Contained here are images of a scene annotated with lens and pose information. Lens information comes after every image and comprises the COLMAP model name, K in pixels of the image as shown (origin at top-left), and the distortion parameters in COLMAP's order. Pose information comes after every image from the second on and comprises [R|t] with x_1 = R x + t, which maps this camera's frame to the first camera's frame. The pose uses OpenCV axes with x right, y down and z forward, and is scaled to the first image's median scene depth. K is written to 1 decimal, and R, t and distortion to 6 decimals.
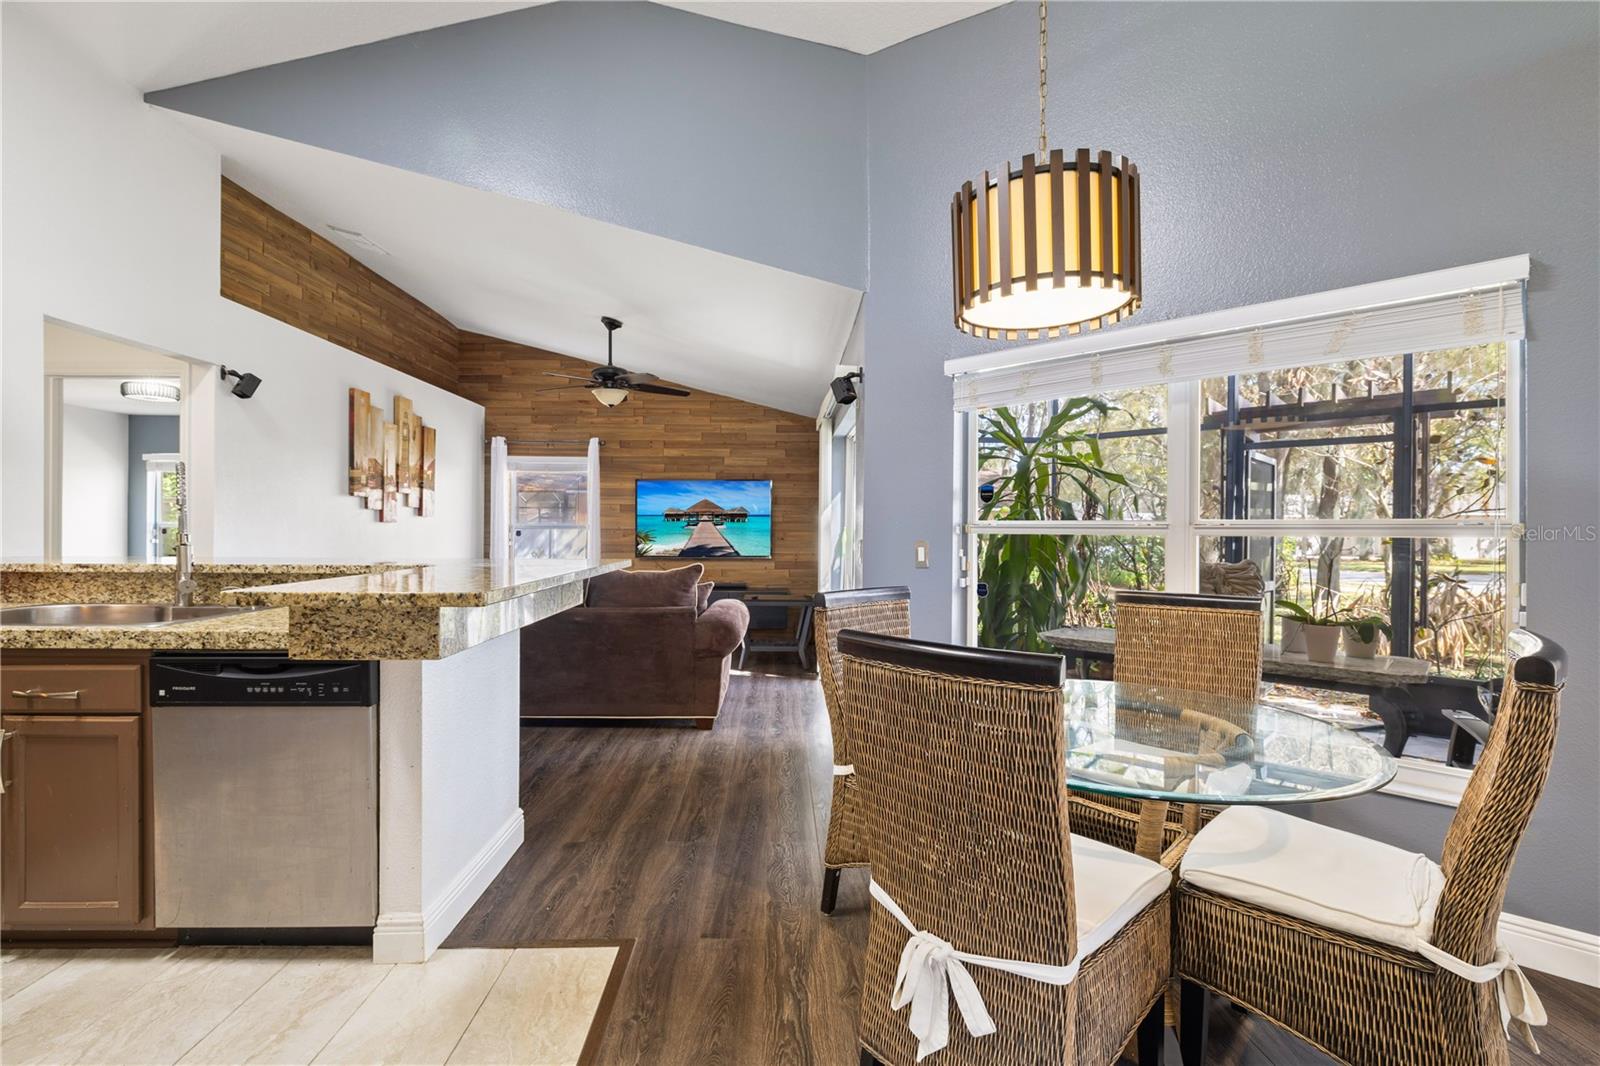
lens RADIAL K [[740.1, 0, 796.0], [0, 740.1, 523.4], [0, 0, 1]] dist [-0.001959, -0.000149]
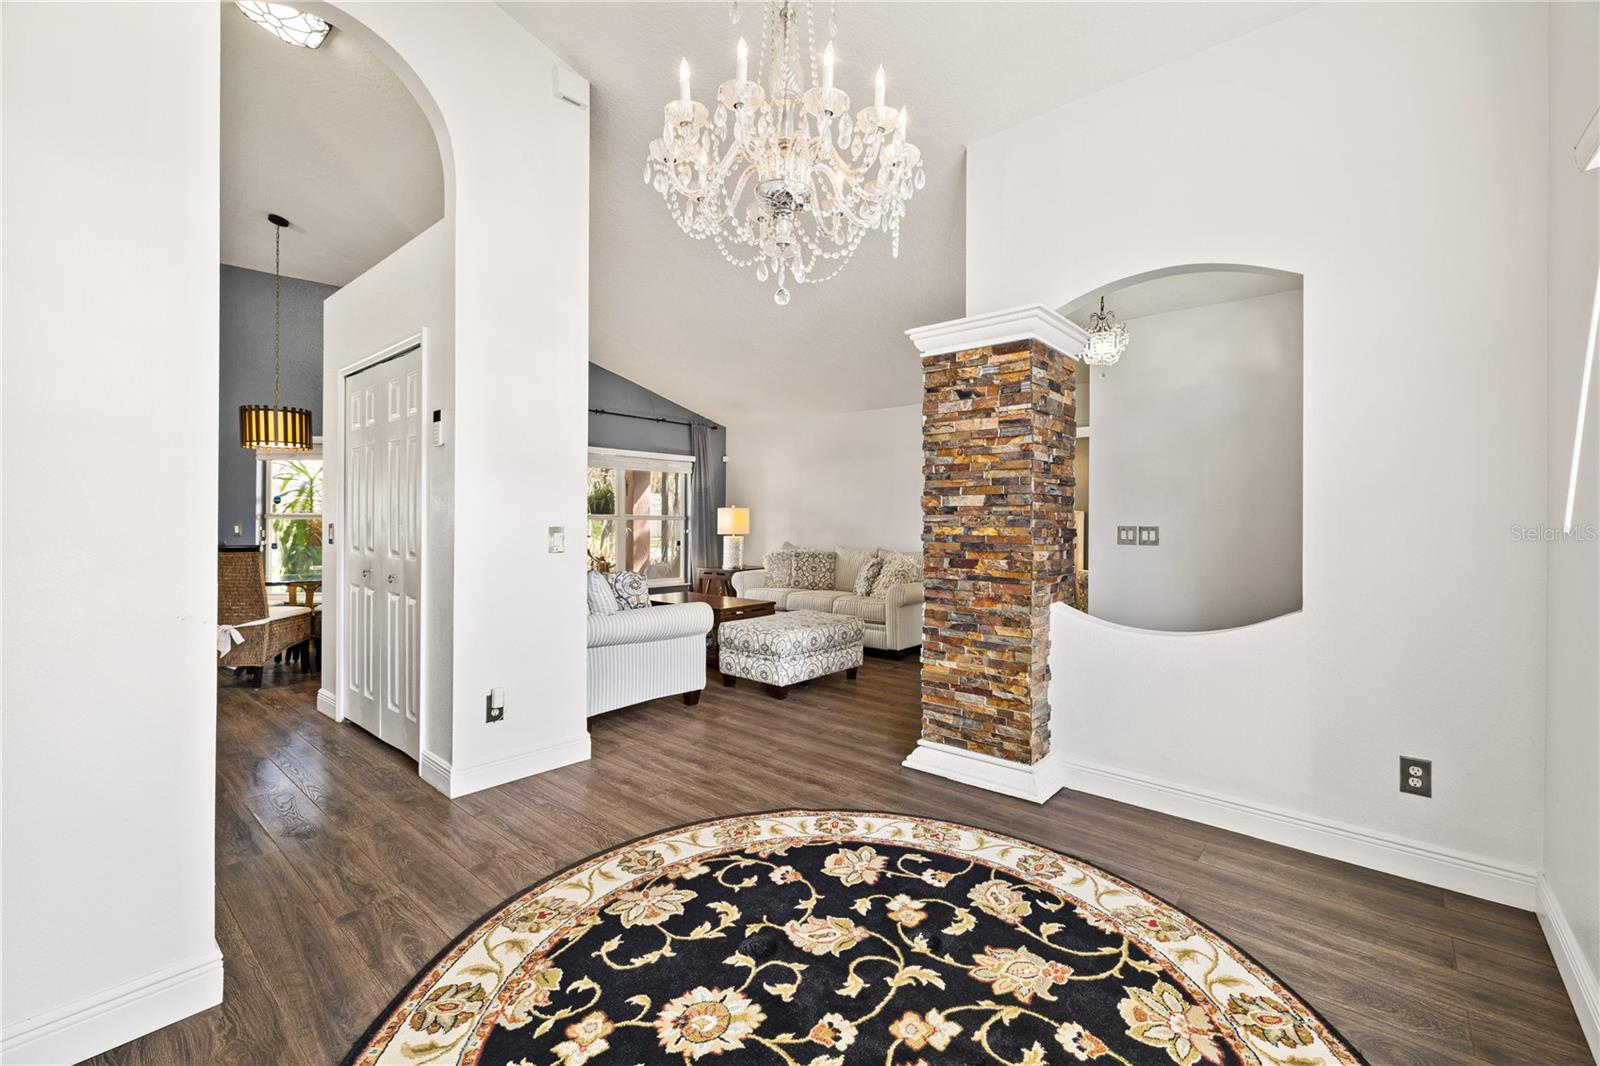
lens RADIAL K [[683.8, 0, 807.2], [0, 683.8, 521.0], [0, 0, 1]] dist [-0.004936, -0.000968]
pose [[0.681086, -0.003575, 0.732194, -0.058987], [-0.003541, 0.999960, 0.008176, -0.001209], [-0.732194, -0.008161, 0.681047, -0.623387]]
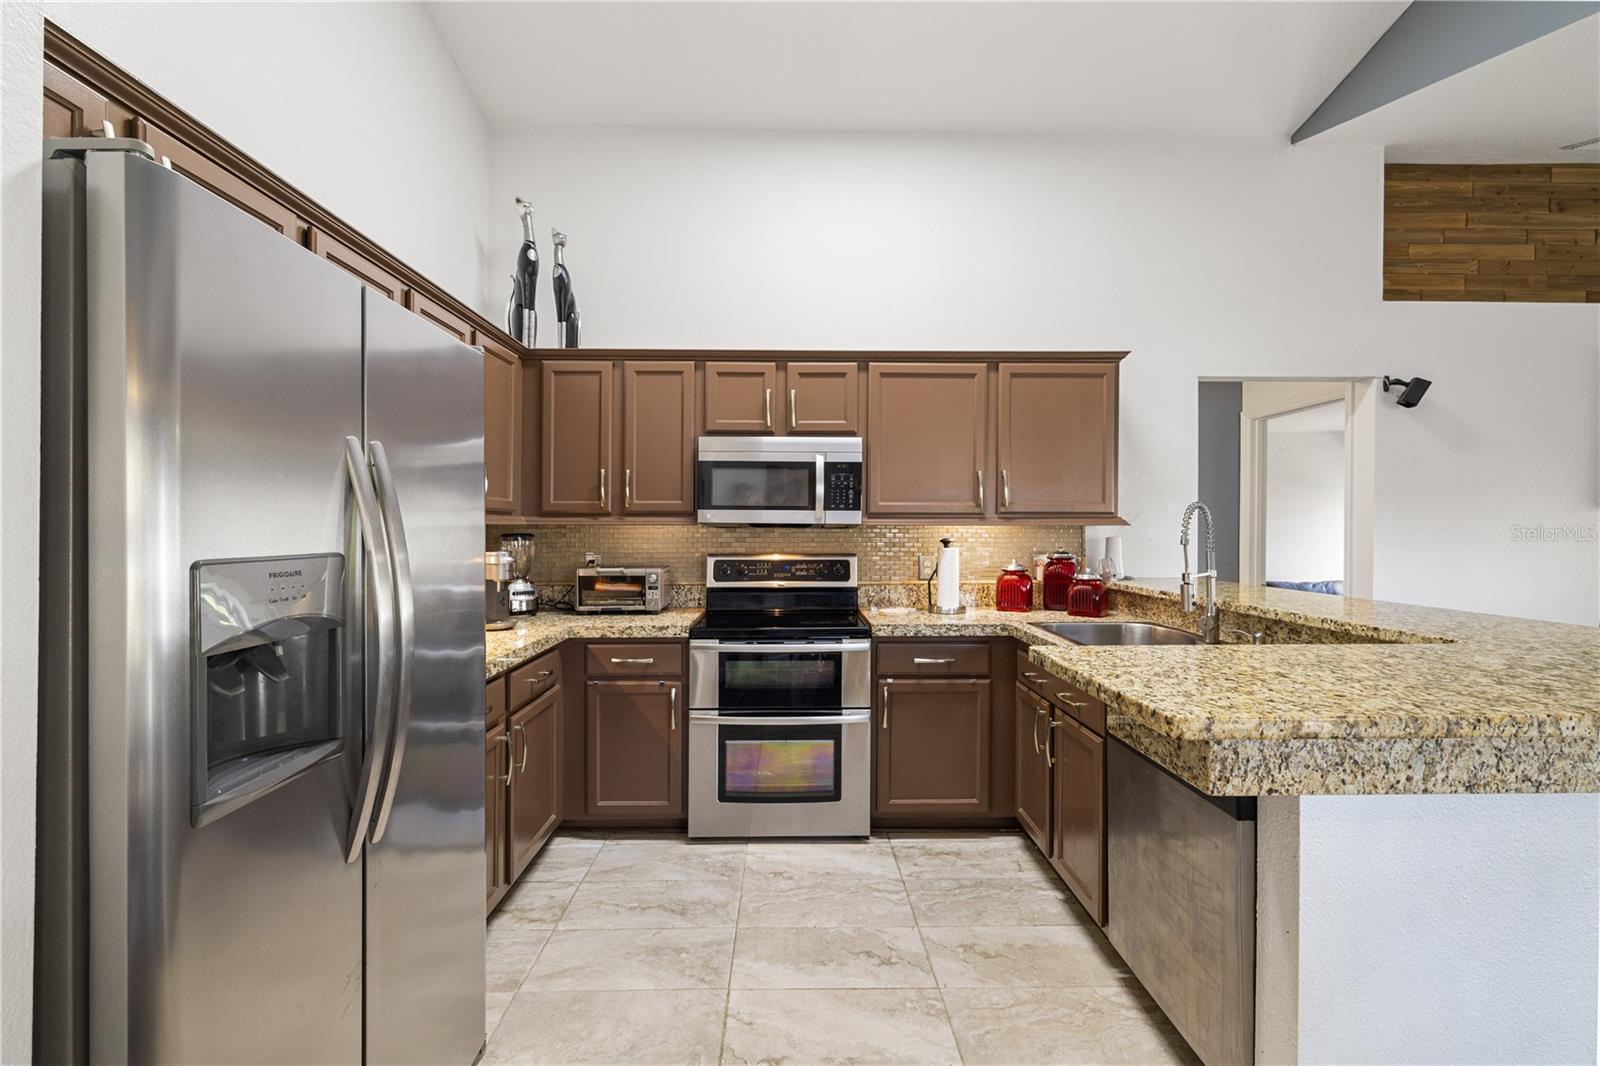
lens RADIAL K [[683.8, 0, 797.4], [0, 683.8, 541.9], [0, 0, 1]] dist [-0.004936, -0.000968]
pose [[-0.016541, 0.014835, -0.999753, 0.064357], [-0.001931, 0.999888, 0.014869, -0.023906], [0.999861, 0.002176, -0.016510, 0.303525]]
